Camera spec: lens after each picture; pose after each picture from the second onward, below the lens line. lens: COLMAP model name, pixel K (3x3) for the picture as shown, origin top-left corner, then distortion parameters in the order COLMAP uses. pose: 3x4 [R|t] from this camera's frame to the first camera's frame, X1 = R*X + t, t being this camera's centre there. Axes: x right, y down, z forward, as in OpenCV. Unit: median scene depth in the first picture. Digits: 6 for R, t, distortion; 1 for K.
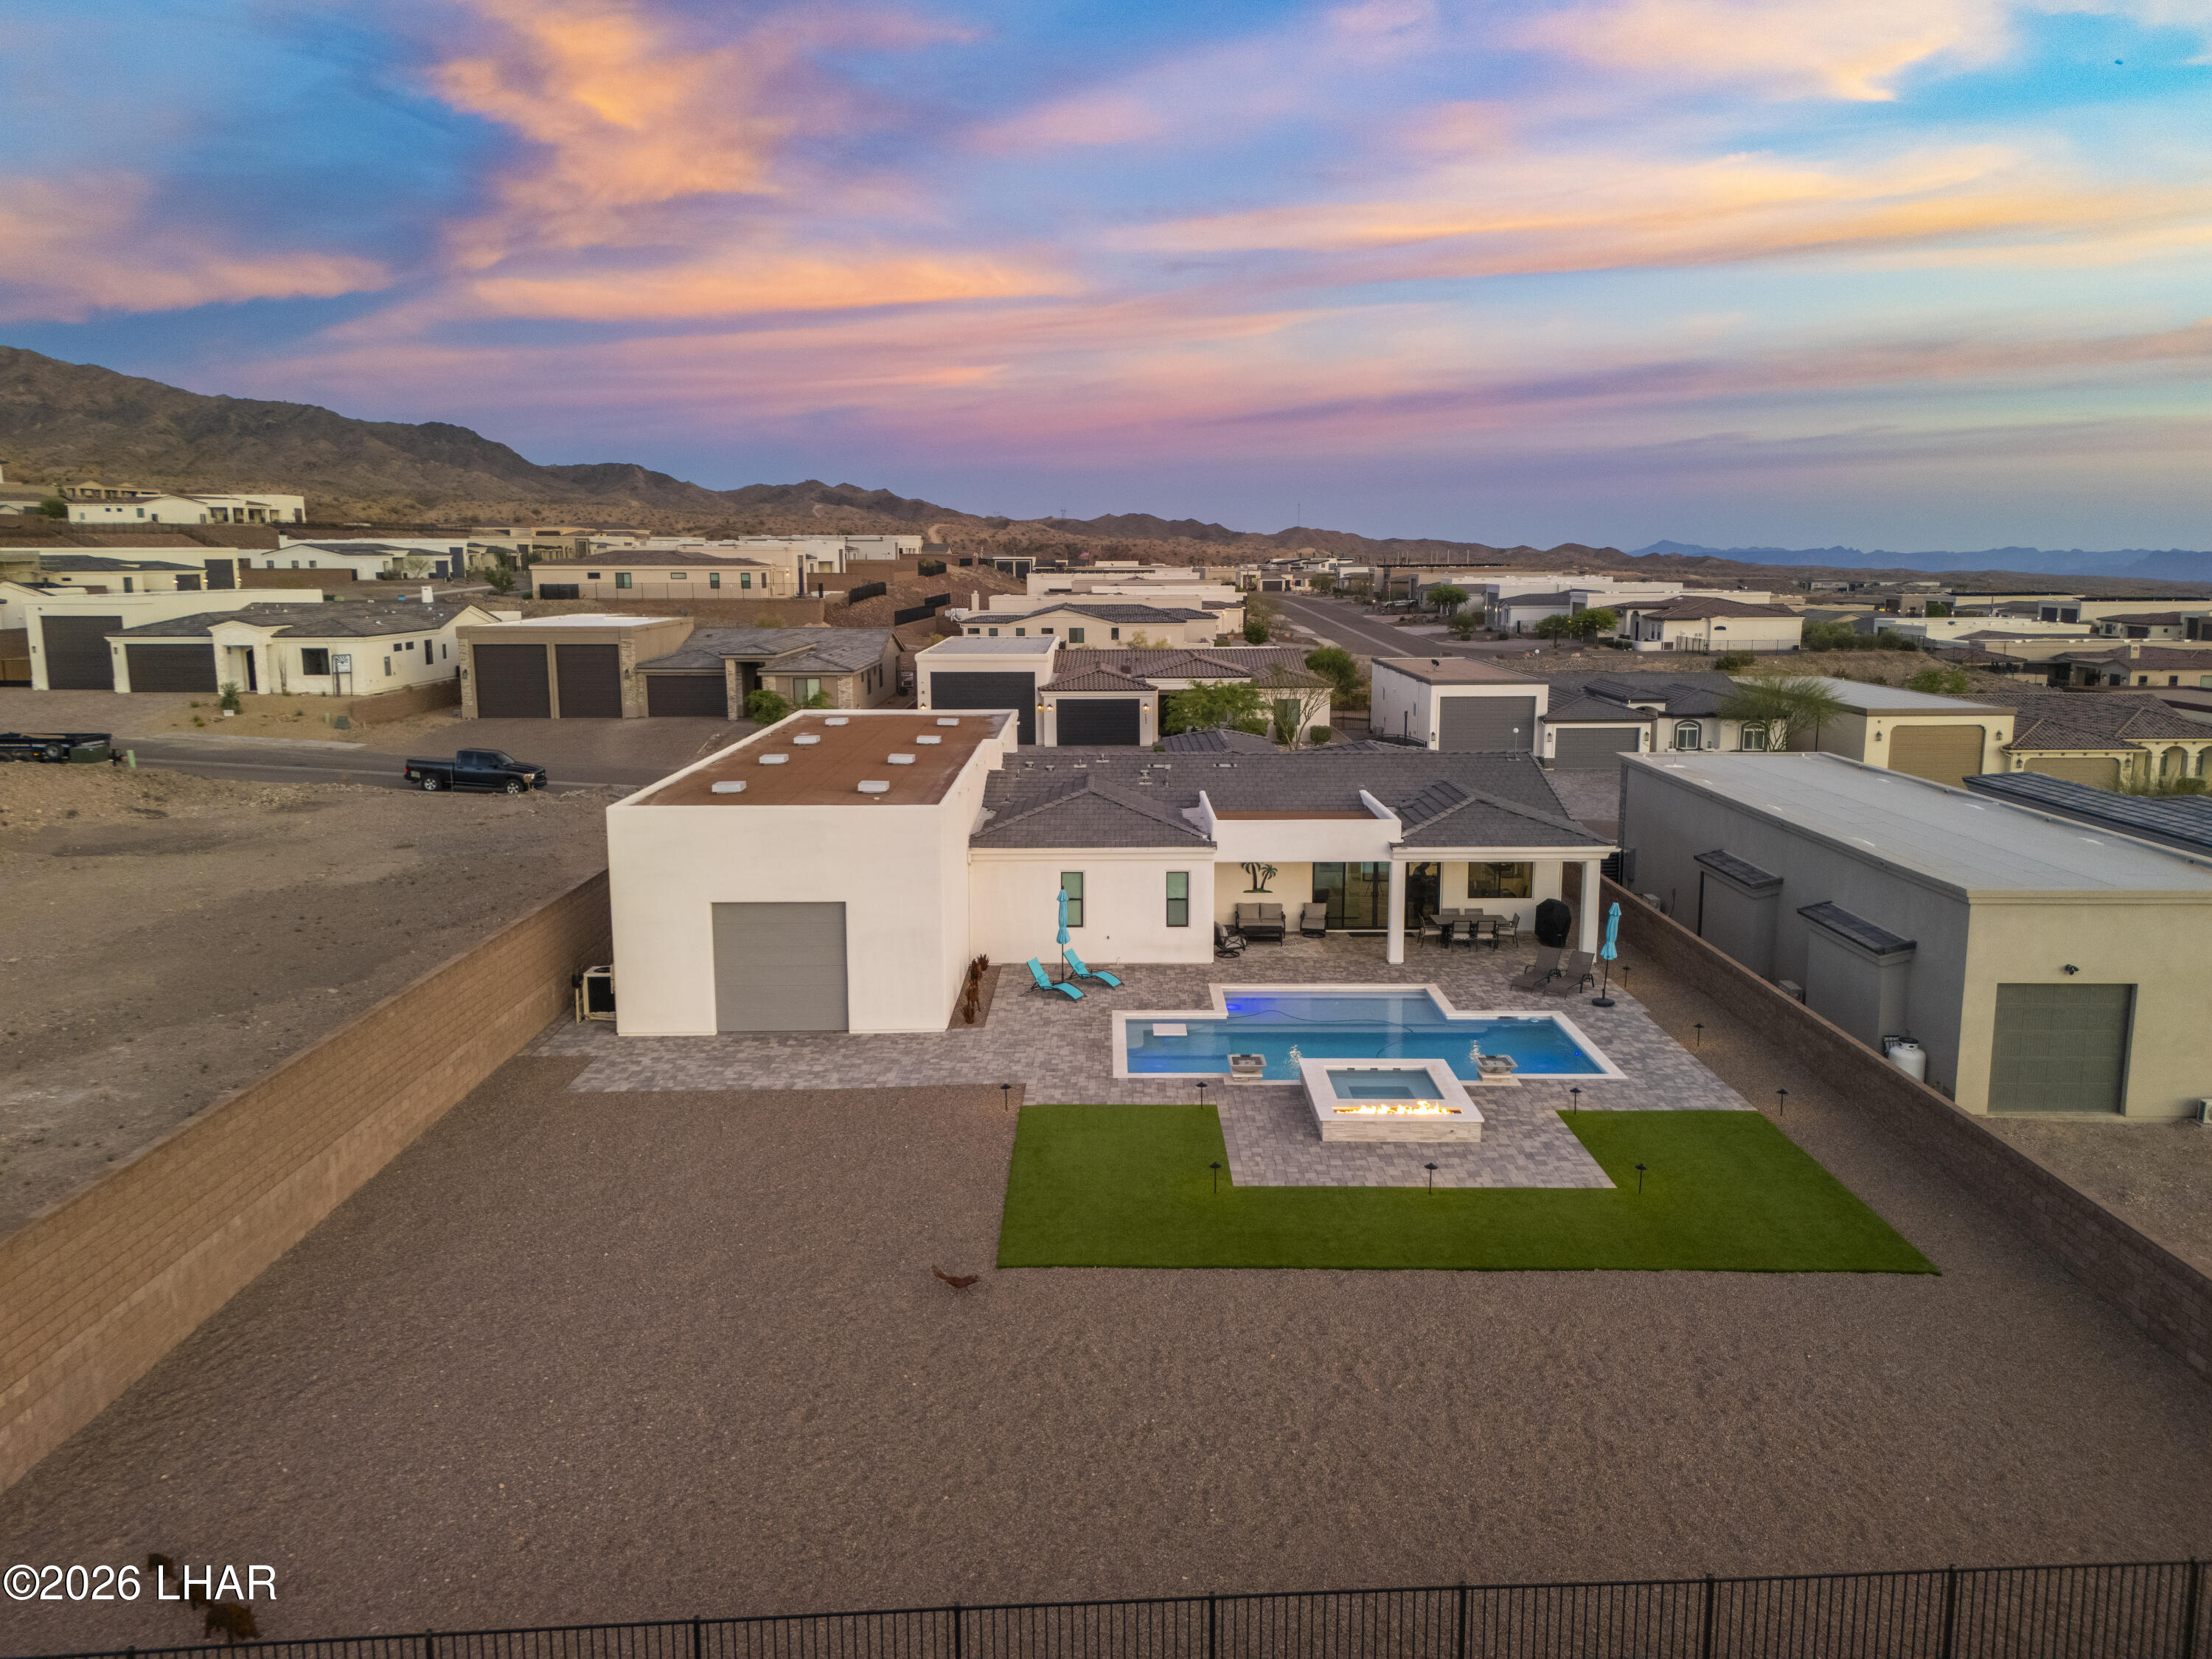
lens RADIAL K [[1619.1, 0, 1107.0], [0, 1619.1, 836.4], [0, 0, 1]] dist [0.080805, -0.076901]
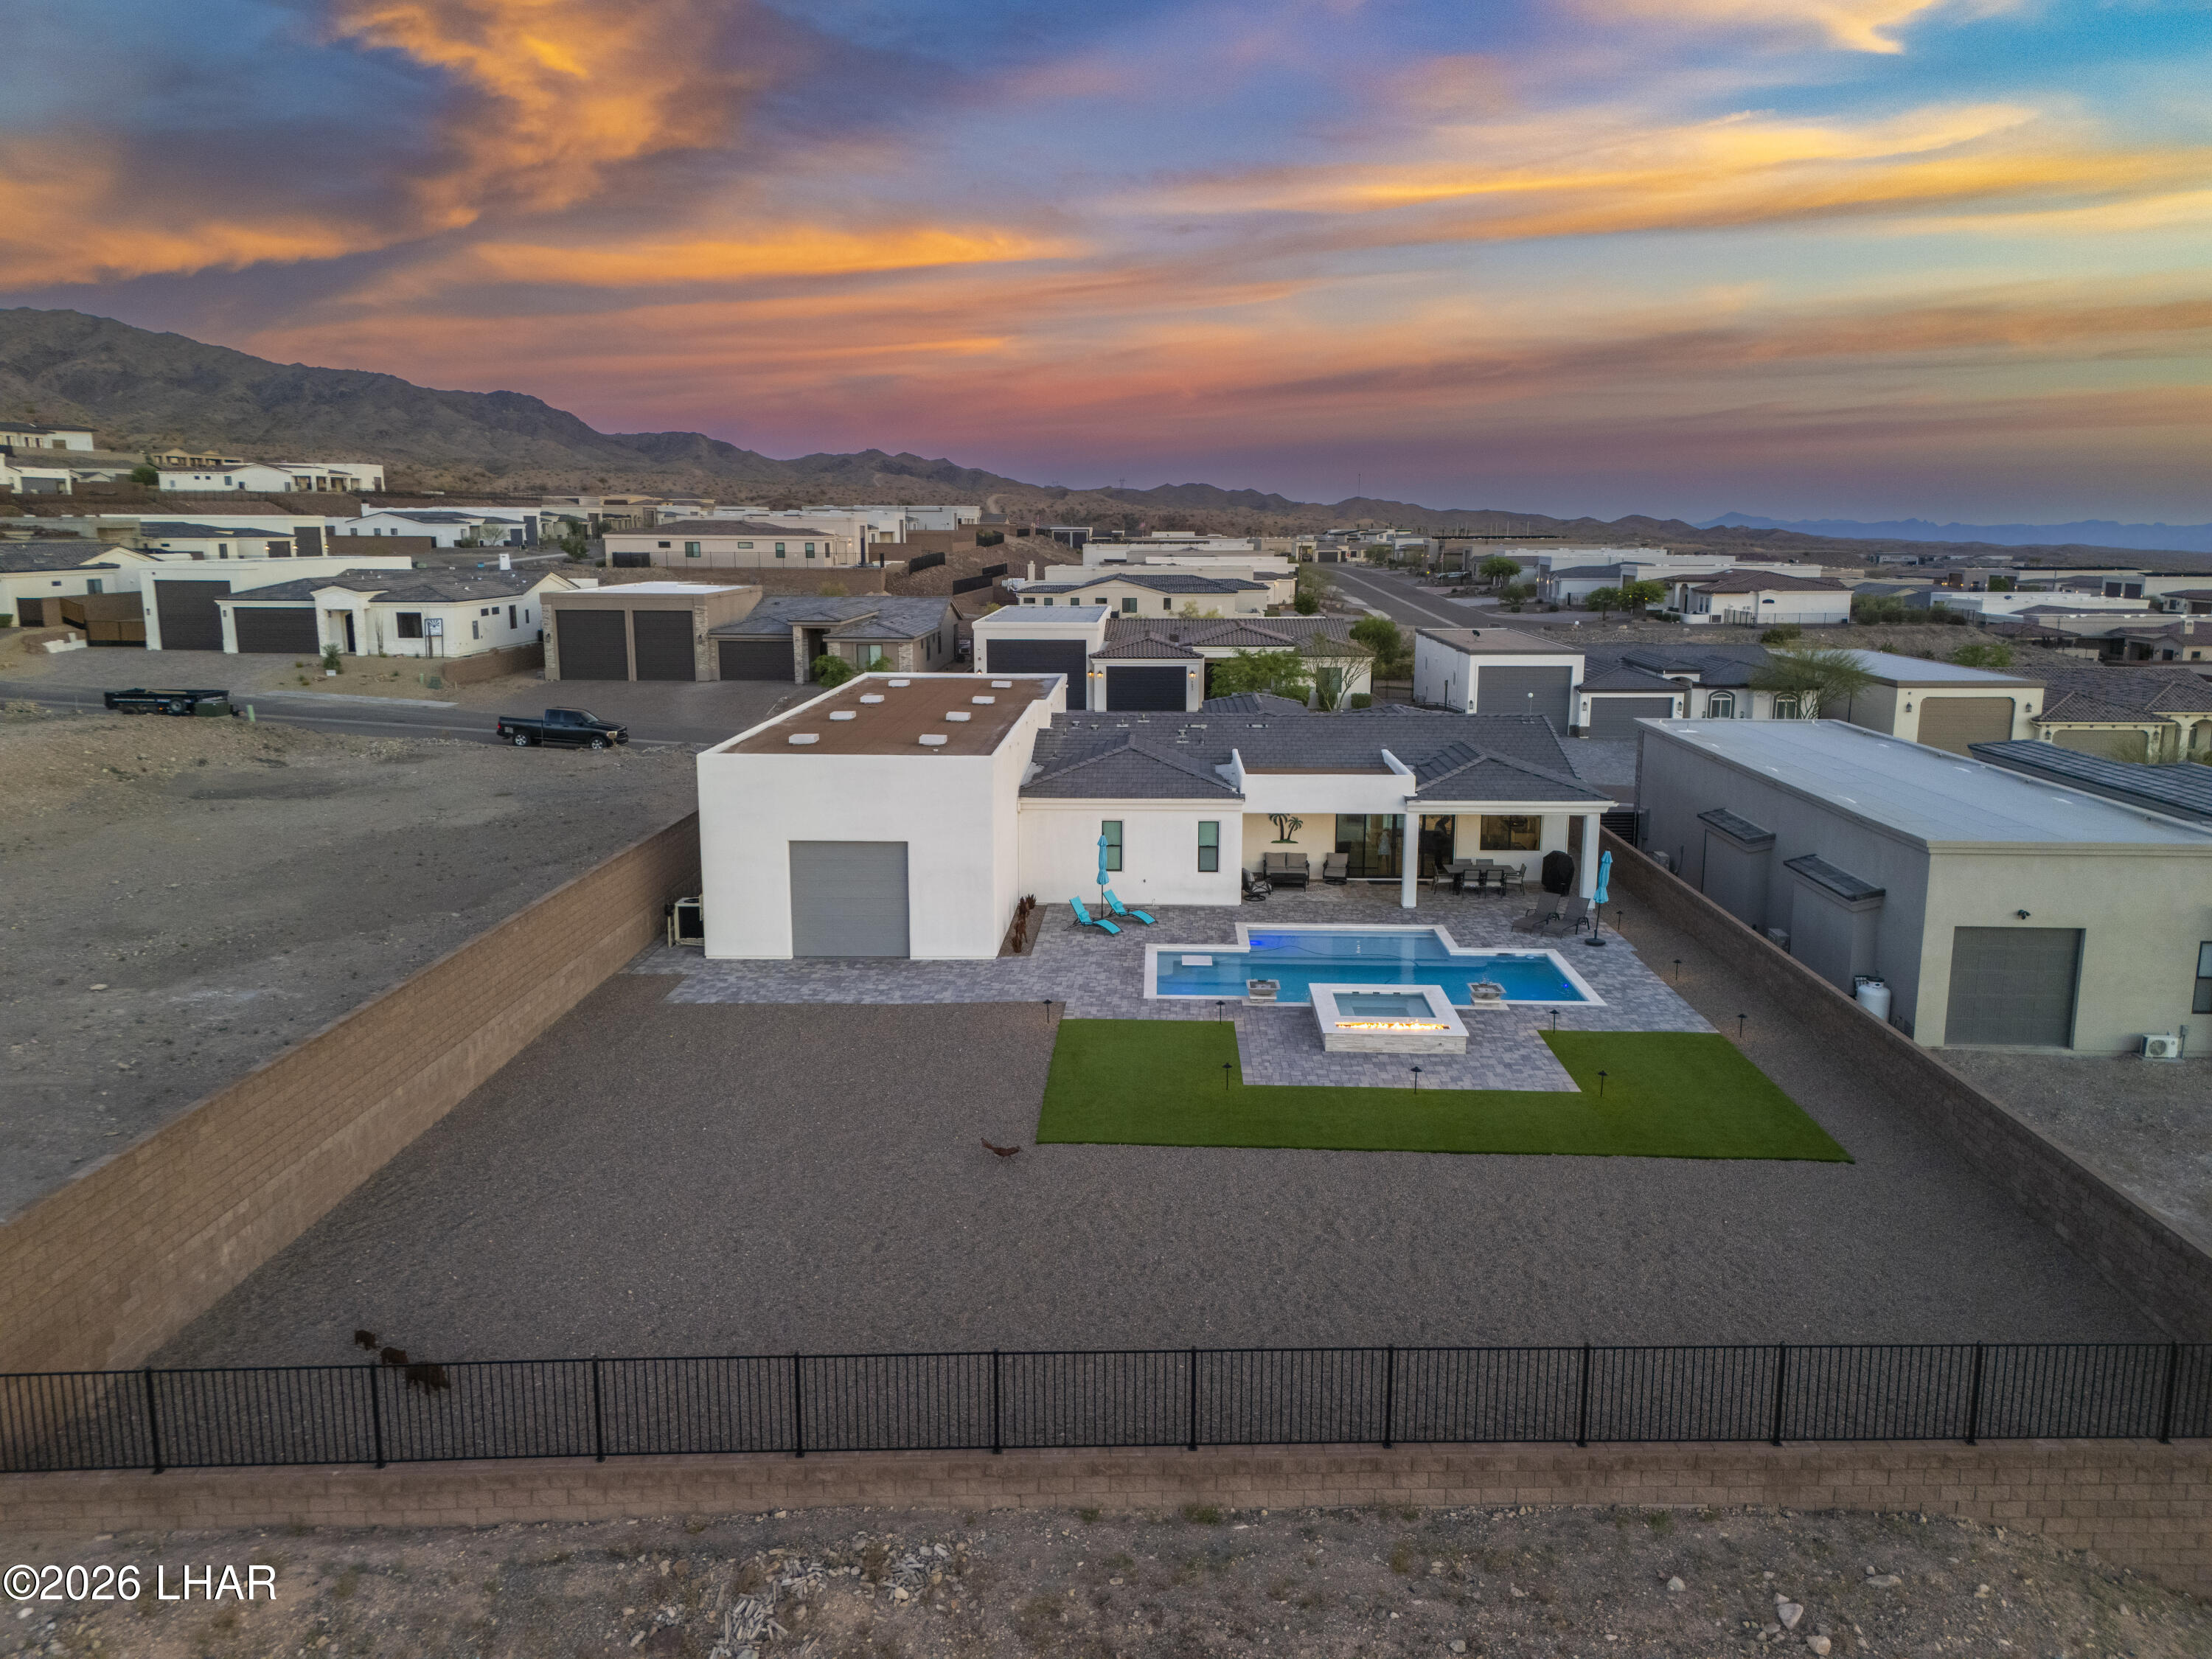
lens RADIAL K [[1619.1, 0, 1106.7], [0, 1619.1, 823.2], [0, 0, 1]] dist [0.080805, -0.076901]
pose [[0.999361, 0.010691, -0.034119, 0.012766], [-0.010347, 0.999894, 0.010244, 0.013807], [0.034225, -0.009885, 0.999365, -0.101932]]
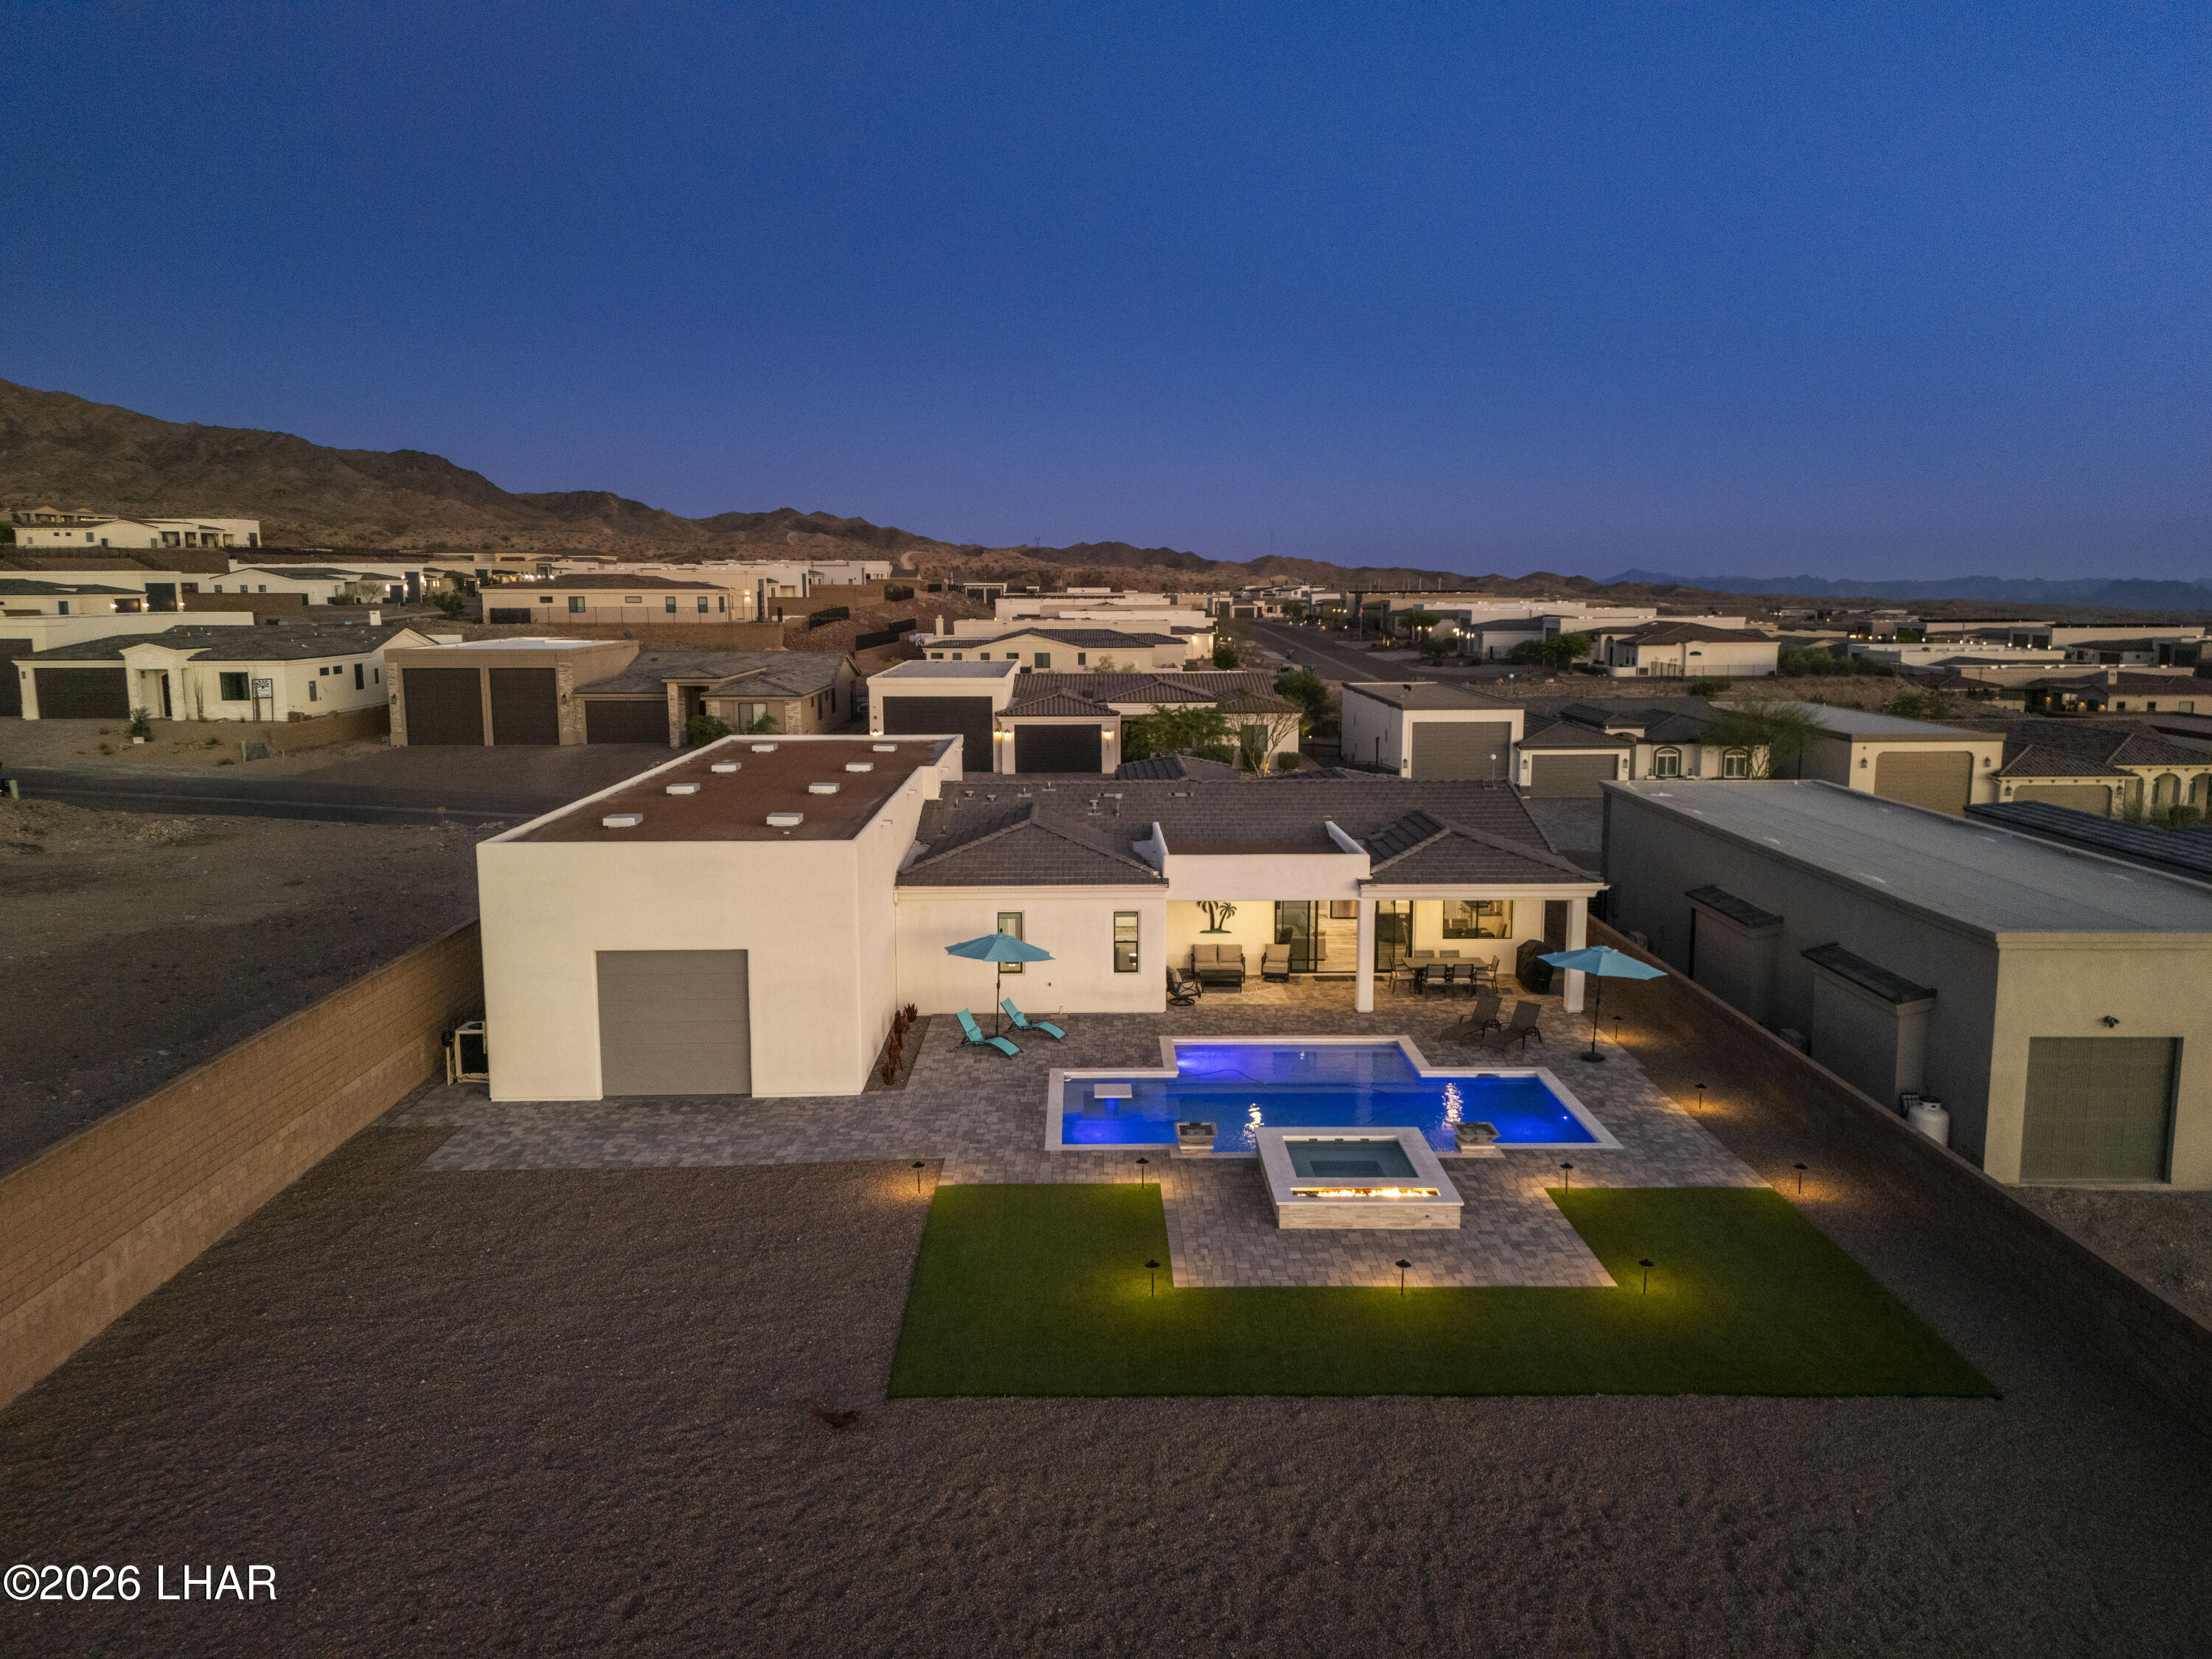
lens RADIAL K [[1619.1, 0, 1106.1], [0, 1619.1, 833.9], [0, 0, 1]] dist [0.080805, -0.076901]
pose [[0.999888, -0.001715, 0.014876, 0.020592], [0.001985, 0.999834, -0.018118, -0.006025], [-0.014842, 0.018146, 0.999725, 0.095078]]
